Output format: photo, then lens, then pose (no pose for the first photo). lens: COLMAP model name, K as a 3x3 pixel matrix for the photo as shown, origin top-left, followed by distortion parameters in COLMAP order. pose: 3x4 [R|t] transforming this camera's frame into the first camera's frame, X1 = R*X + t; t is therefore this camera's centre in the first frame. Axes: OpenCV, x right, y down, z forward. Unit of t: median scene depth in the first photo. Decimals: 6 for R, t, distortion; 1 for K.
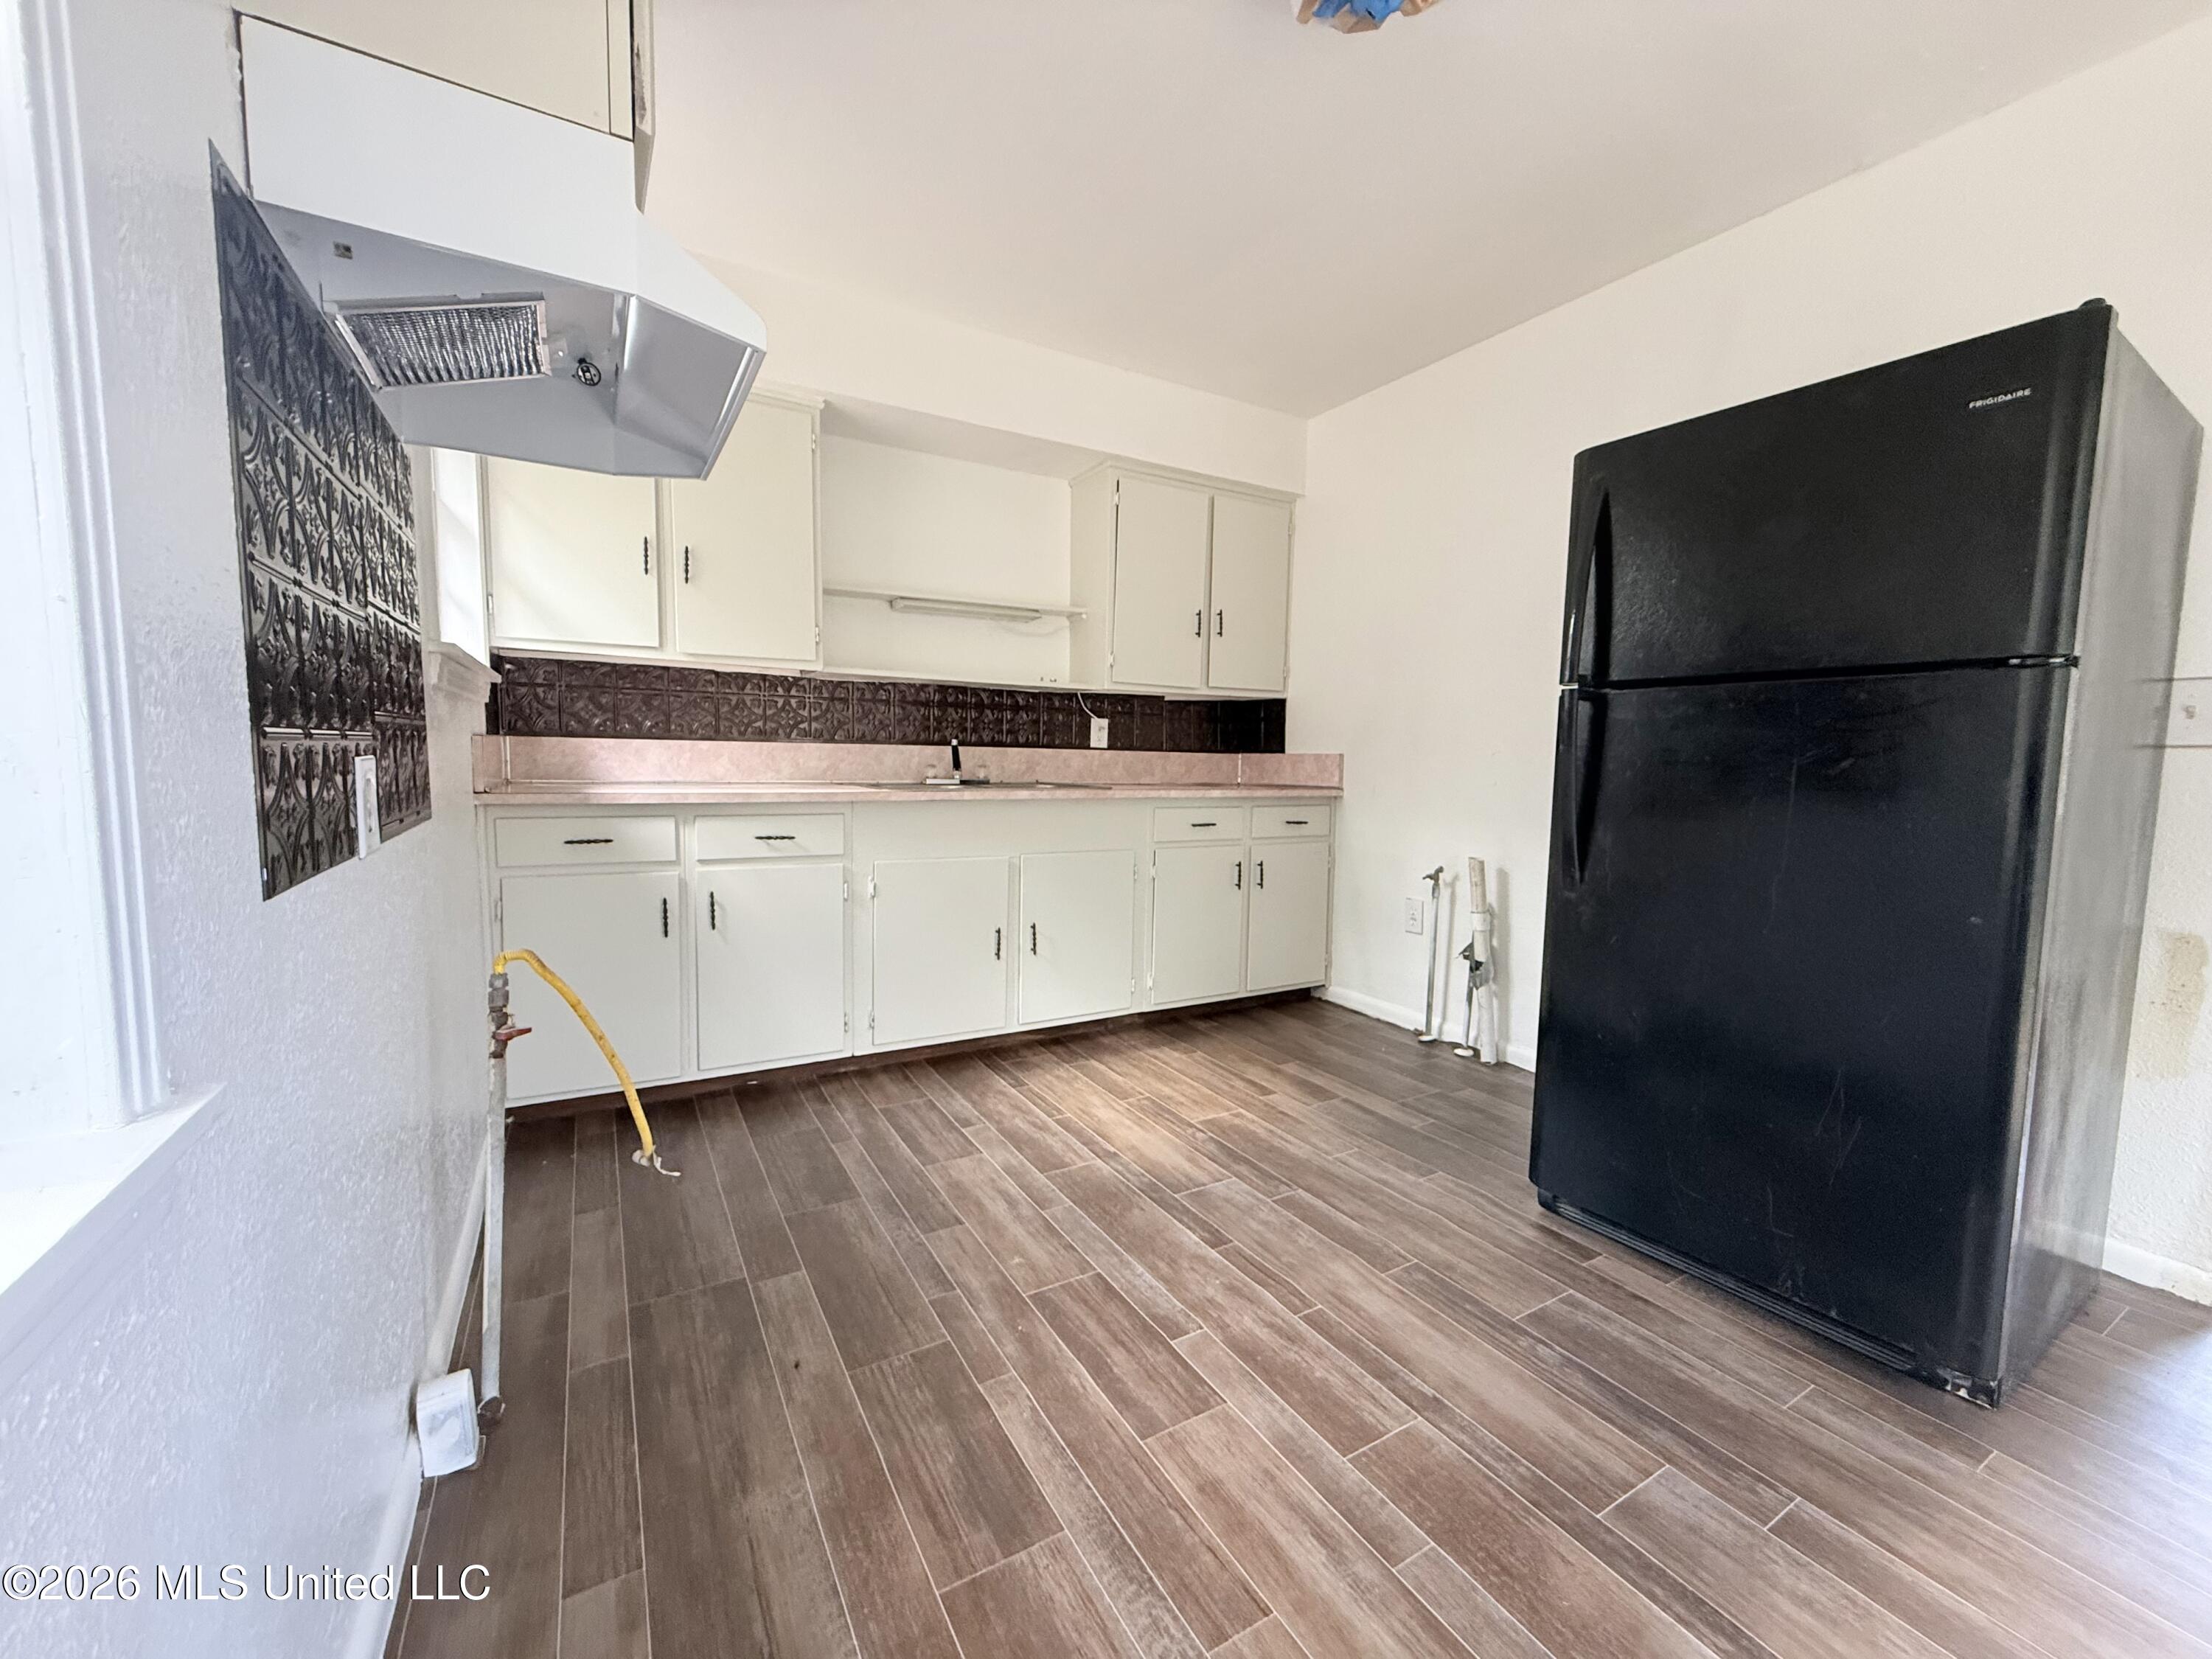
lens RADIAL K [[885.9, 0, 1115.7], [0, 885.9, 840.5], [0, 0, 1]] dist [0.000195, -0.000448]
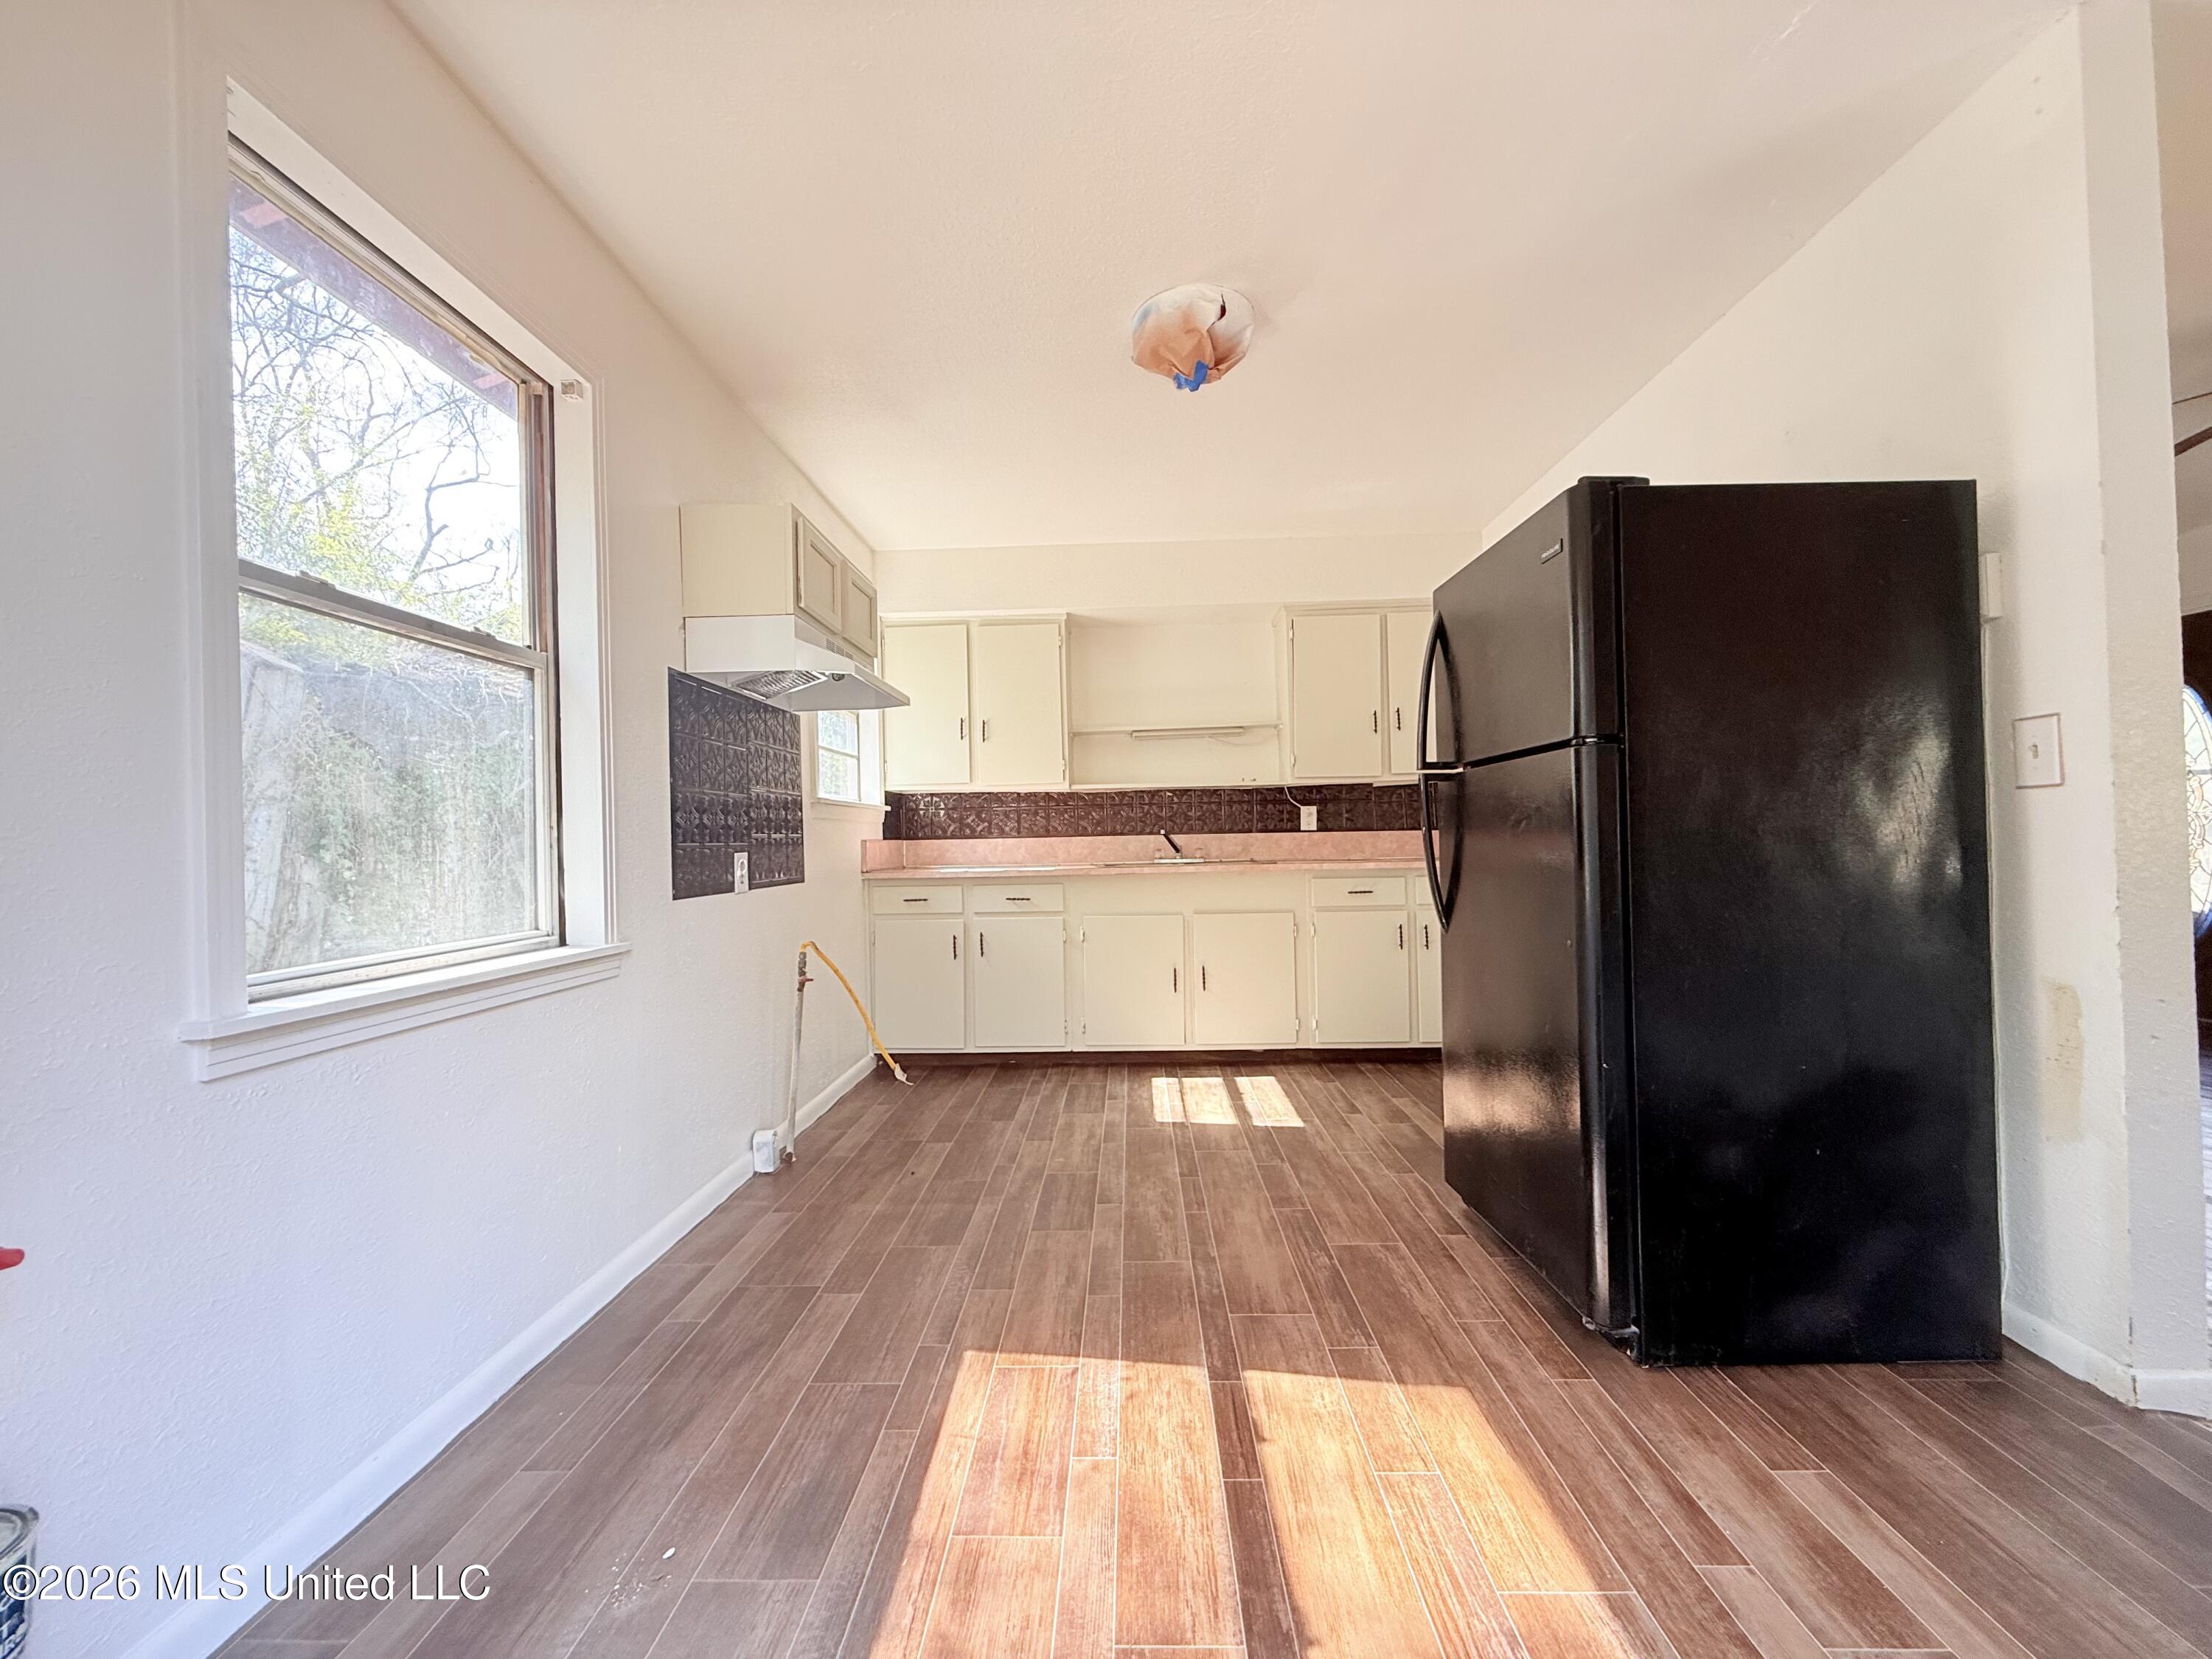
lens RADIAL K [[885.9, 0, 1104.5], [0, 885.9, 847.9], [0, 0, 1]] dist [0.000195, -0.000448]
pose [[0.845813, -0.033338, -0.532437, 0.491854], [-0.014423, 0.996252, -0.085292, 0.032400], [0.533285, 0.079820, 0.842162, -0.201017]]
